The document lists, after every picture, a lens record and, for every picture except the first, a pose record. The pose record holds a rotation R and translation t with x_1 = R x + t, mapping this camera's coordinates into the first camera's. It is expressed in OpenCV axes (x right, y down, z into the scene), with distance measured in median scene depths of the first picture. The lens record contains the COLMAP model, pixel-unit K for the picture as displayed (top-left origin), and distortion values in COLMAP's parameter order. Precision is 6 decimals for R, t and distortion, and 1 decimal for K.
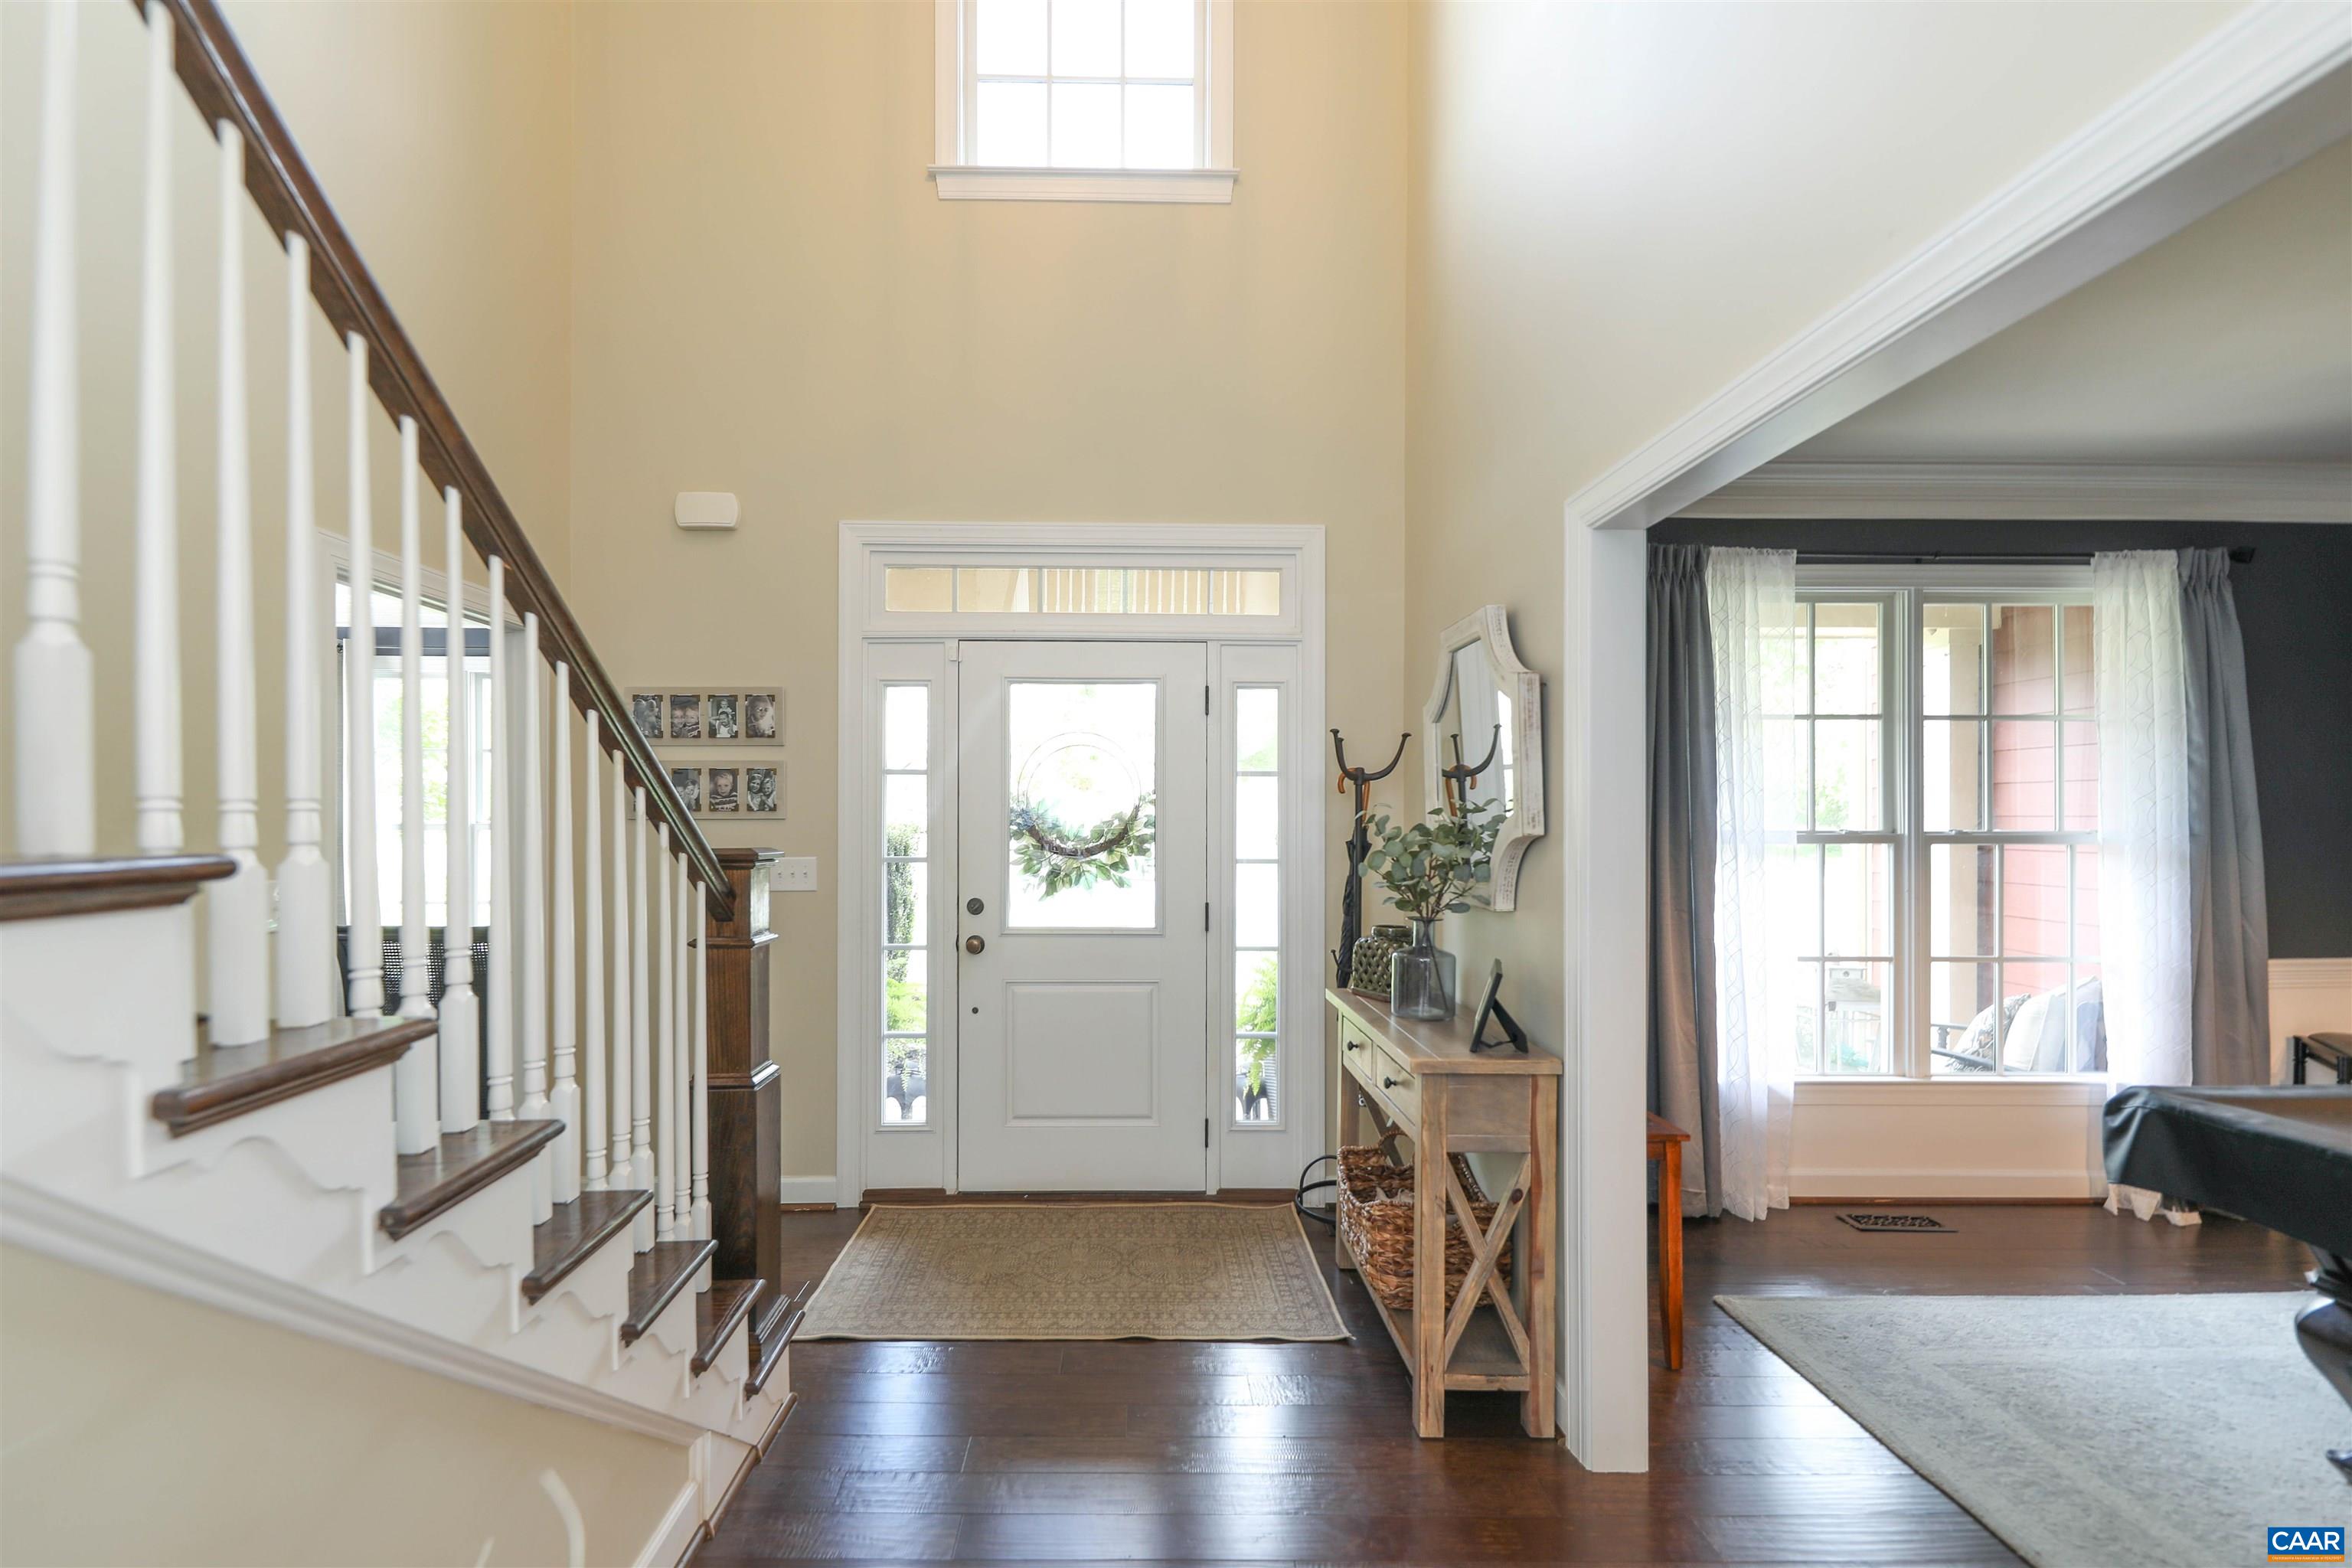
lens RADIAL K [[942.1, 0, 1180.1], [0, 942.1, 796.4], [0, 0, 1]] dist [0.016688, -0.009711]
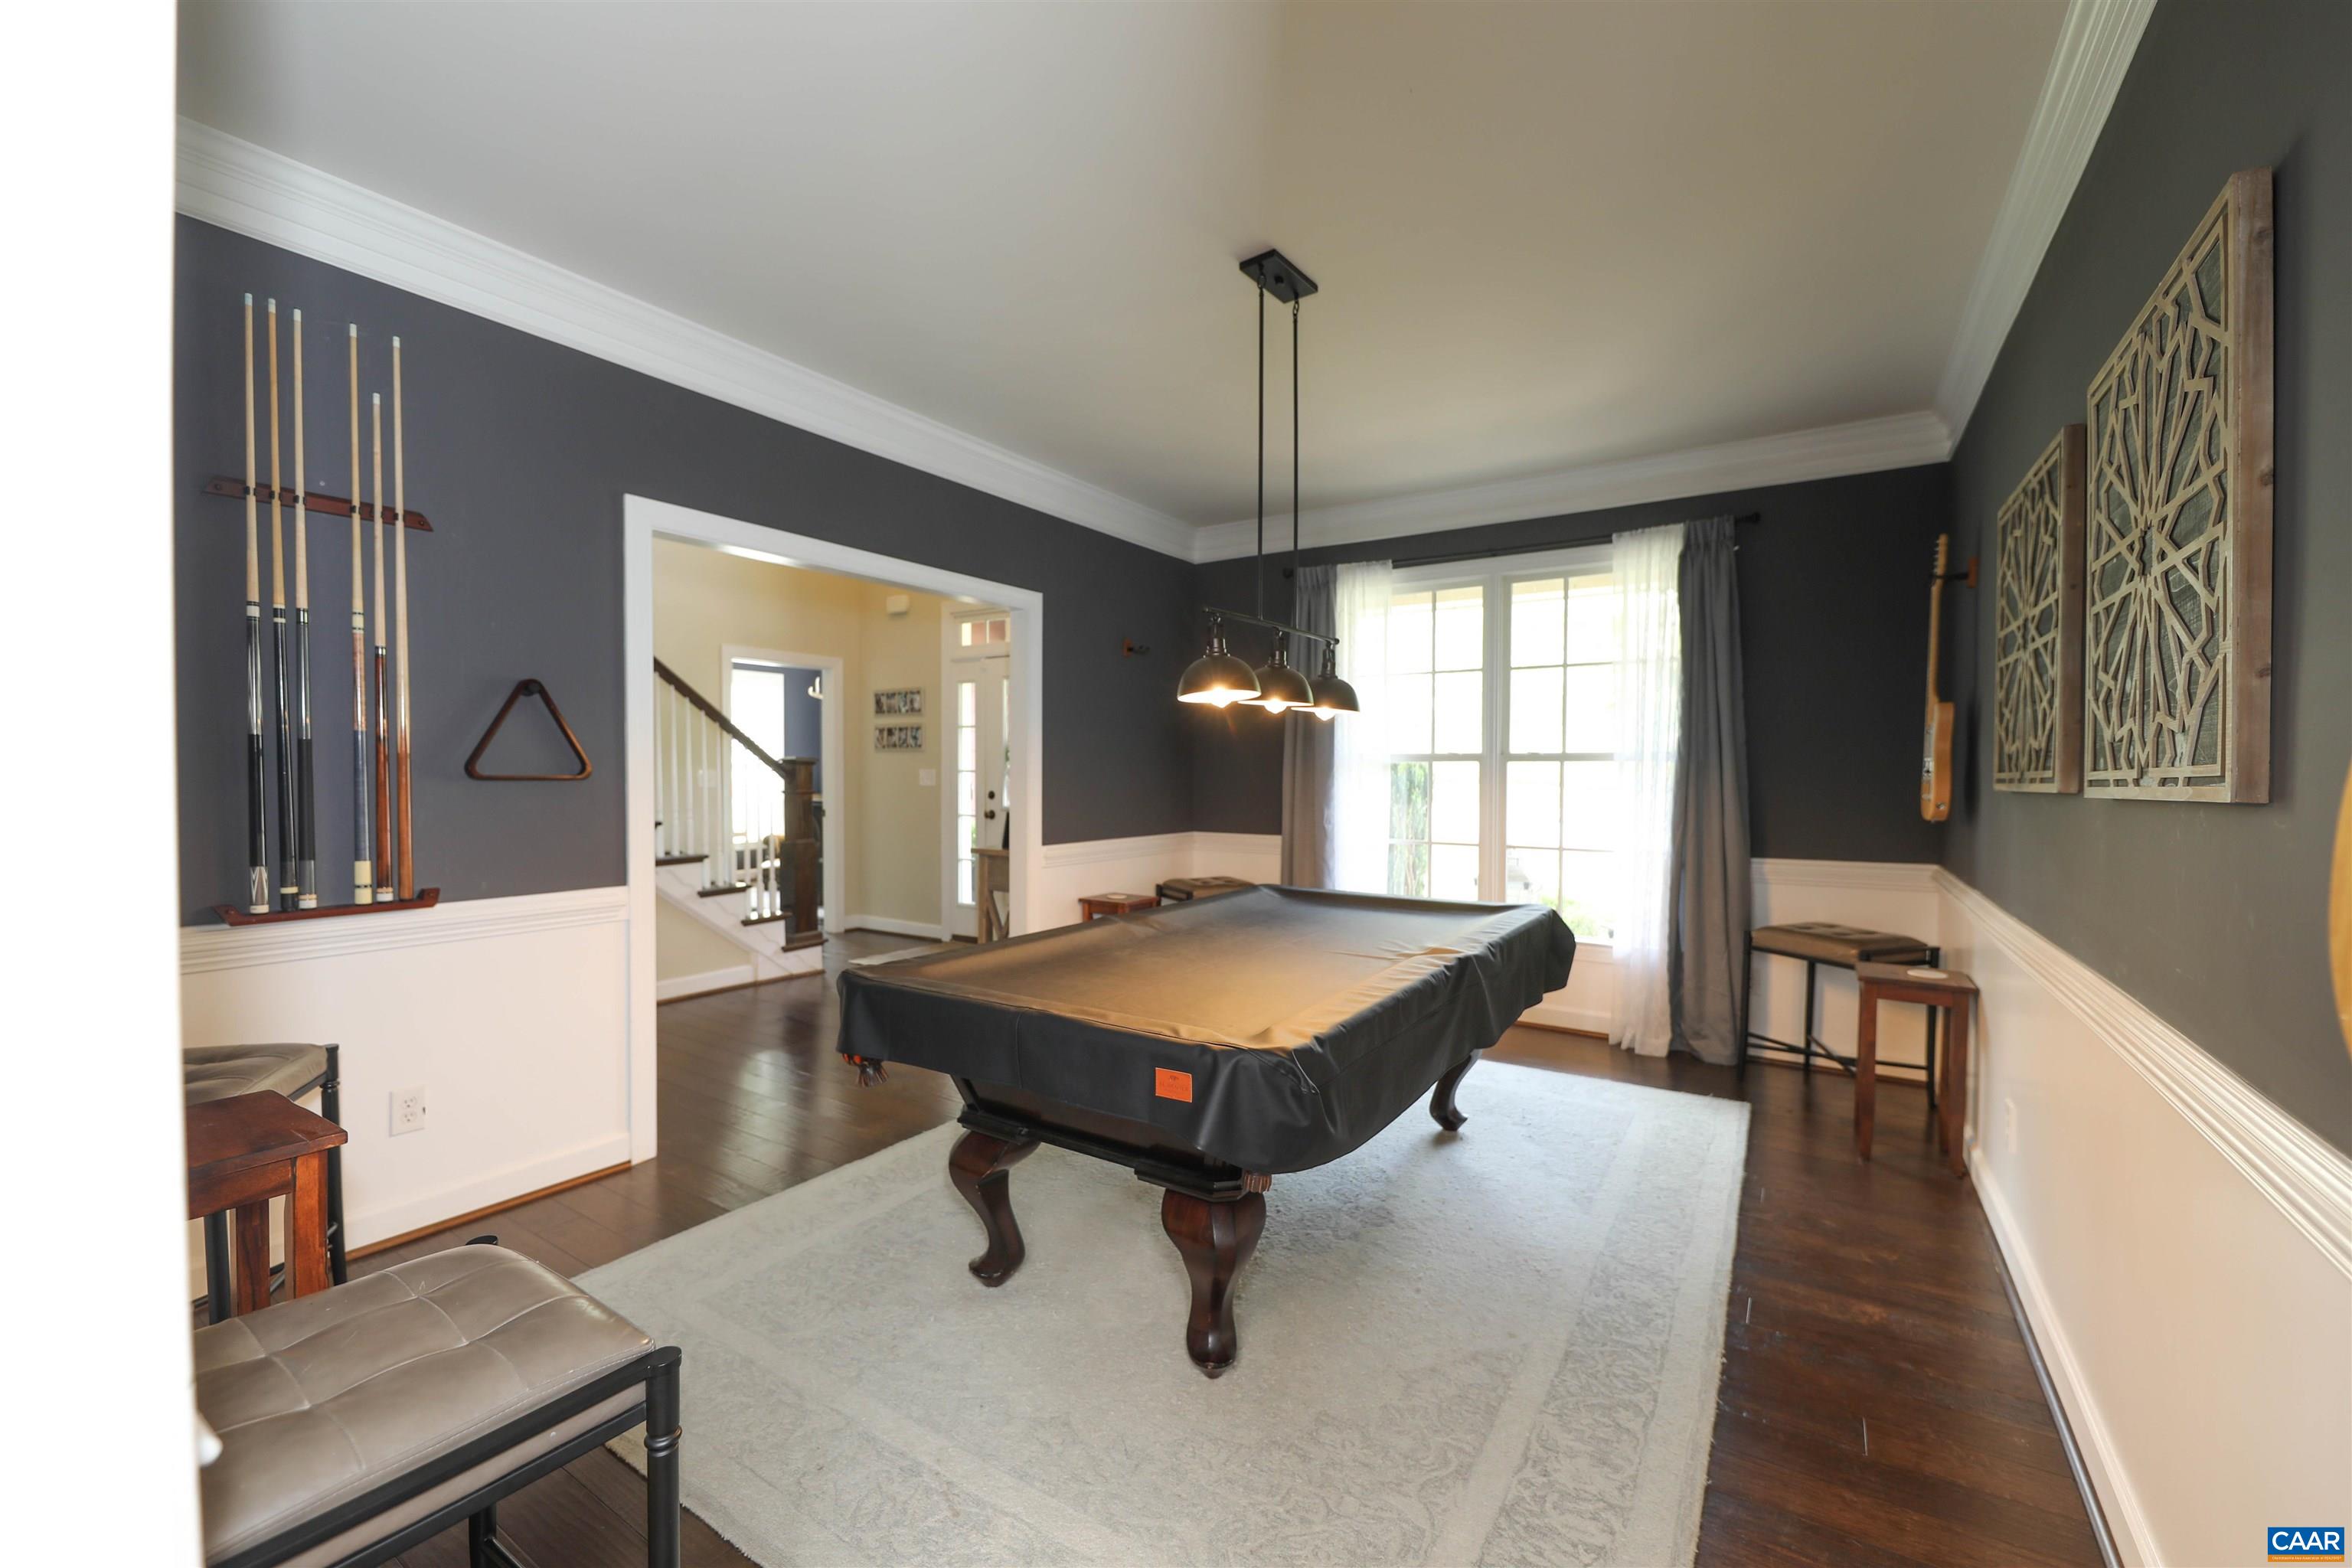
lens RADIAL K [[942.1, 0, 1180.1], [0, 942.1, 796.4], [0, 0, 1]] dist [0.016688, -0.009711]
pose [[0.825655, 0.020869, -0.563790, 1.210177], [0.017910, 0.997842, 0.063164, 0.003040], [0.563891, -0.062249, 0.823500, -0.391817]]
